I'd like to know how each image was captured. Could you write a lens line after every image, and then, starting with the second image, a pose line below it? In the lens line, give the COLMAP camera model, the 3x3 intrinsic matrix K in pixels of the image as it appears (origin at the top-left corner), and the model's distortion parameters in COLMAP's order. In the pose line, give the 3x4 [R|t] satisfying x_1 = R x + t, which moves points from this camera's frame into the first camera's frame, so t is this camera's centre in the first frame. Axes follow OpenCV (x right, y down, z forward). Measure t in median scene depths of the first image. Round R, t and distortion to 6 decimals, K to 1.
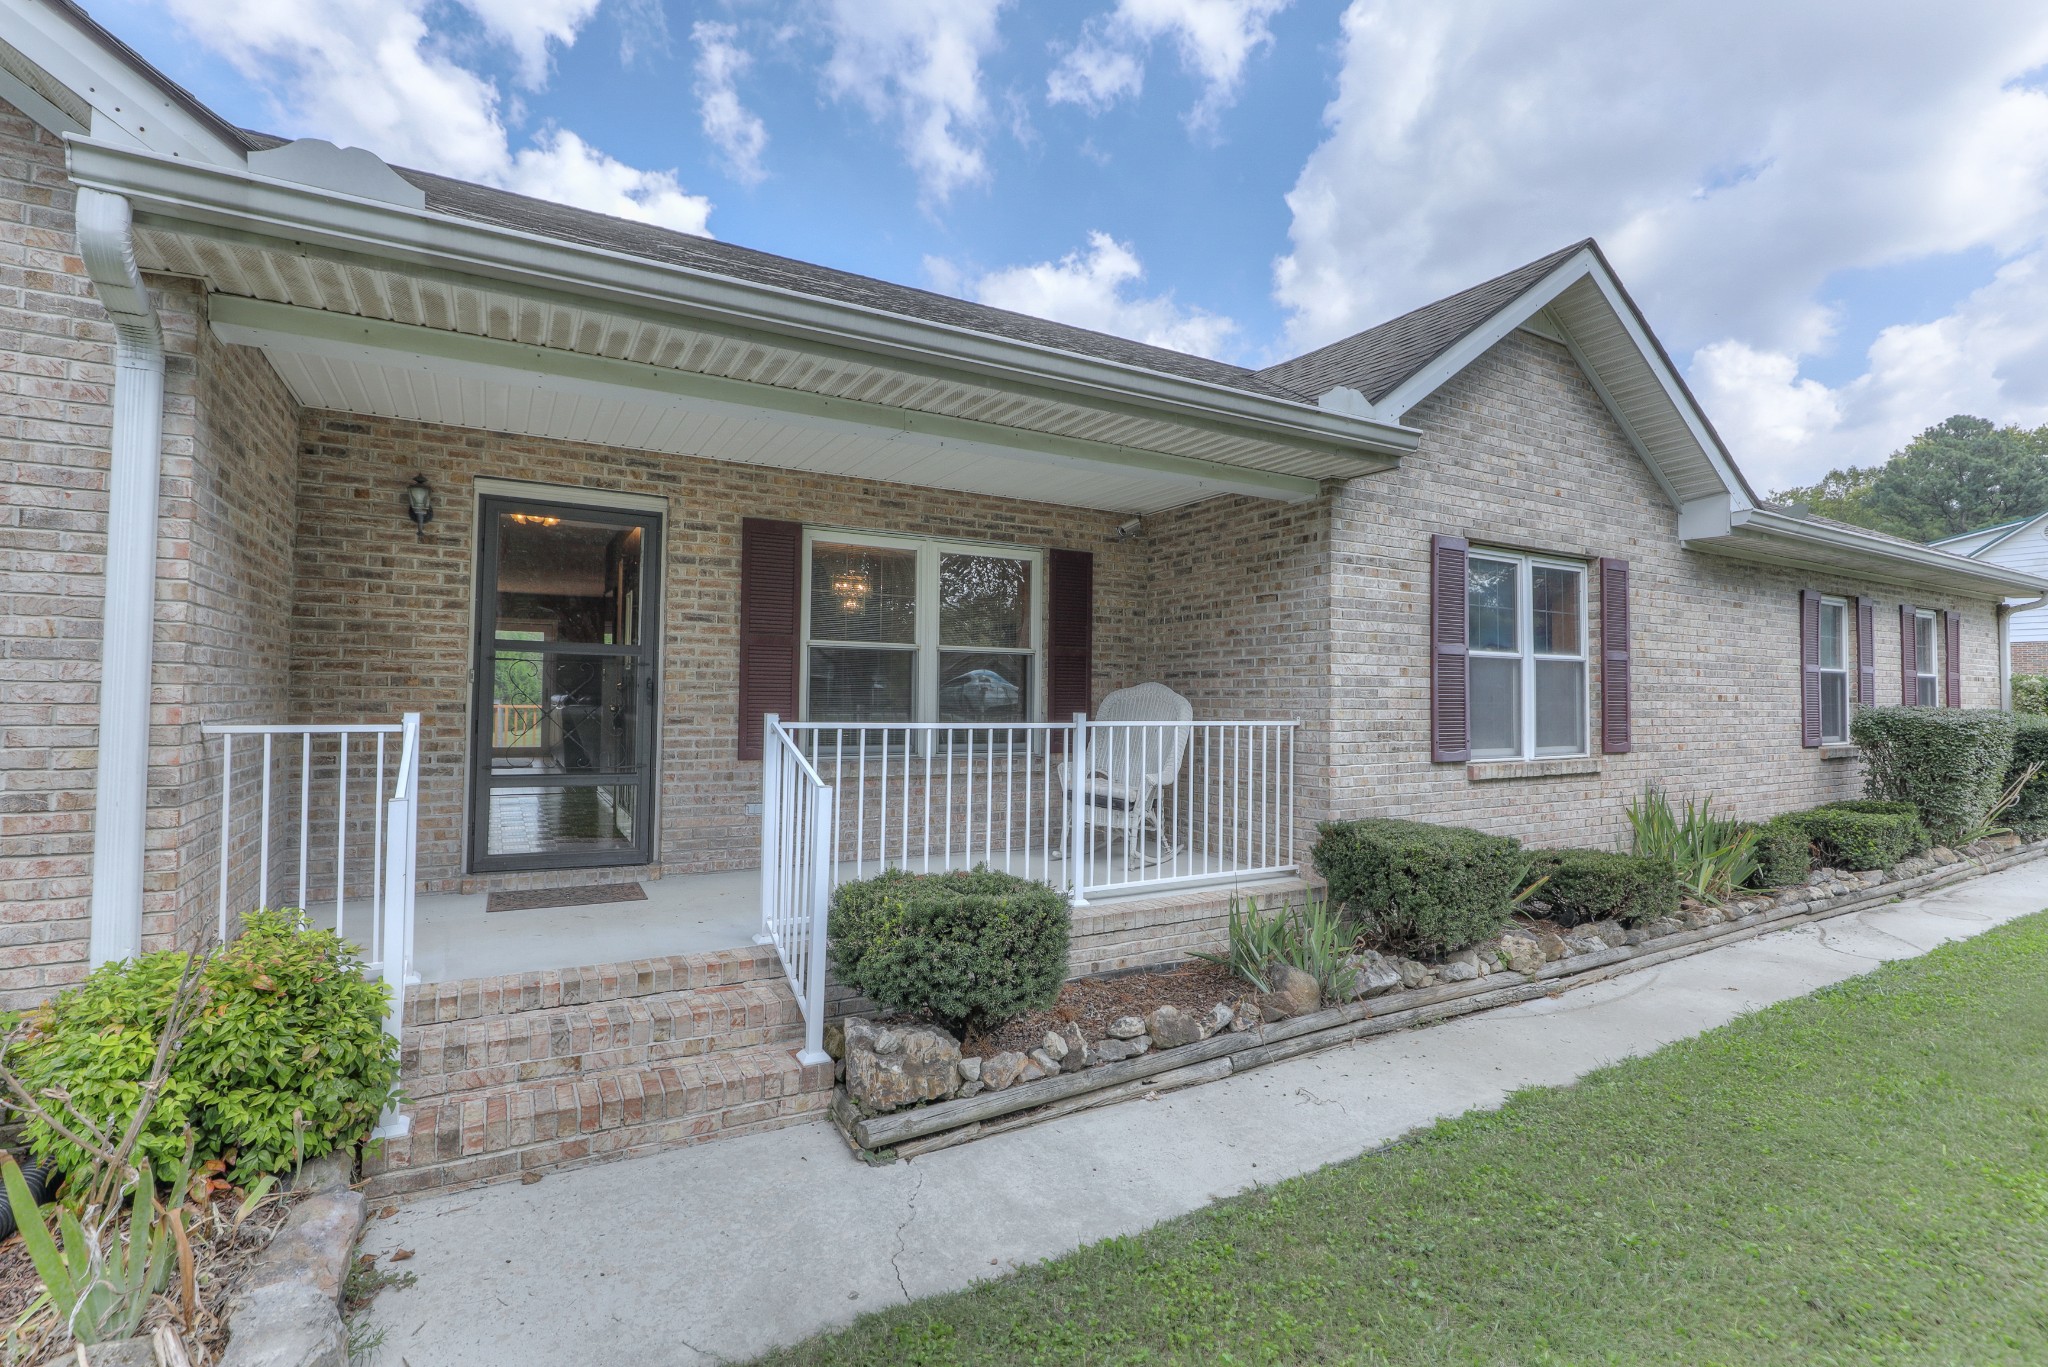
lens RADIAL K [[927.3, 0, 1004.7], [0, 927.3, 658.3], [0, 0, 1]] dist [-0.010362, -0.000097]
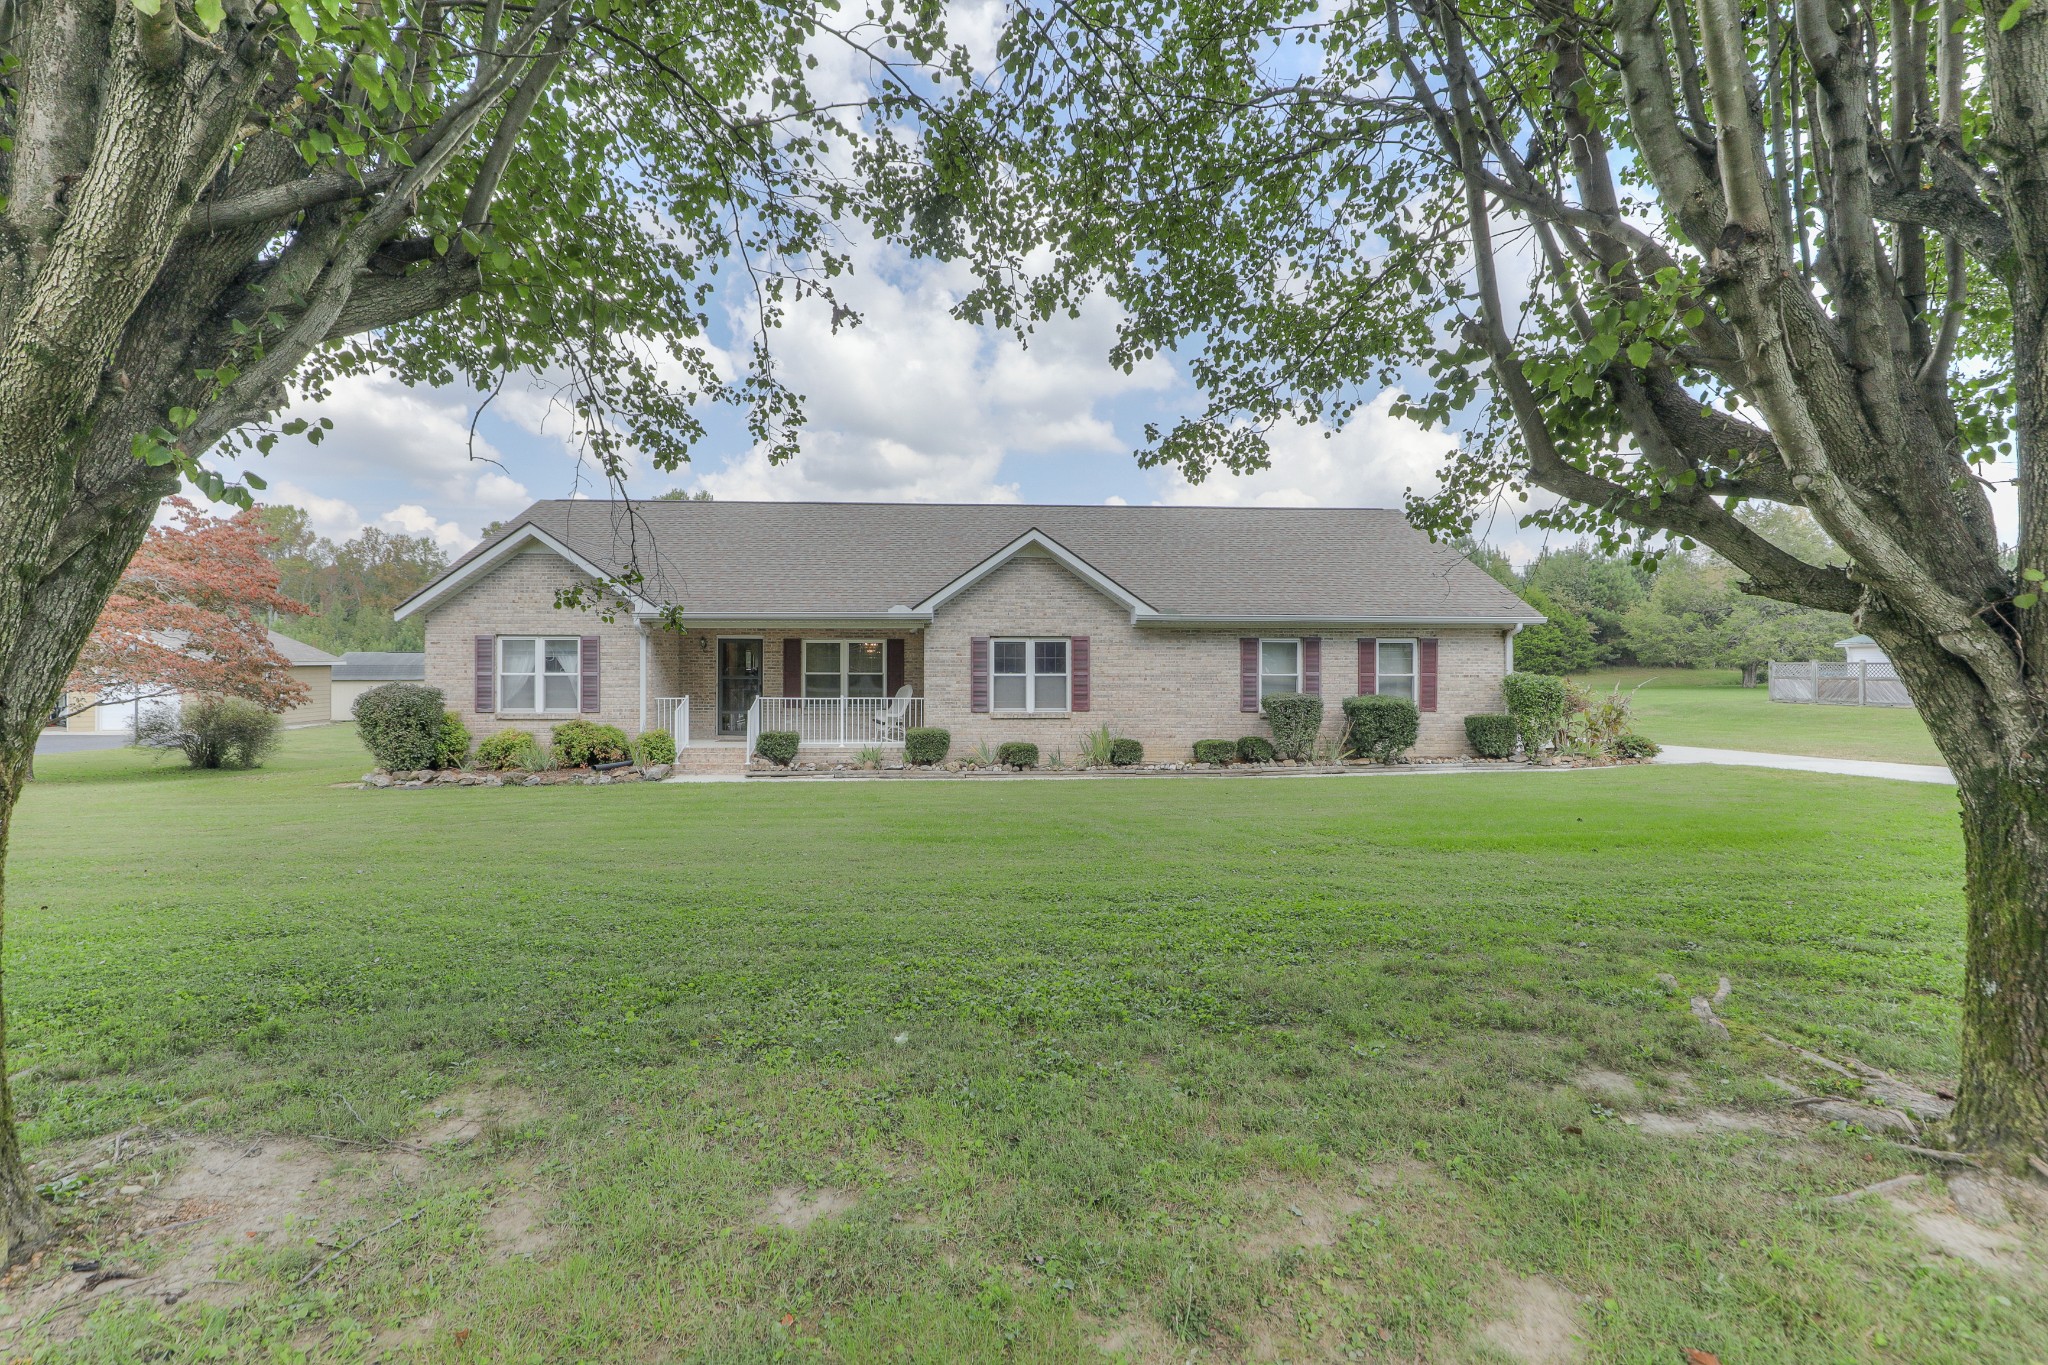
lens RADIAL K [[927.3, 0, 1004.7], [0, 927.3, 657.3], [0, 0, 1]] dist [-0.010362, -0.000097]
pose [[0.907048, -0.011488, -0.420870, 1.676736], [0.028138, 0.999047, 0.033373, -0.150928], [0.420085, -0.042113, 0.906507, -1.562993]]
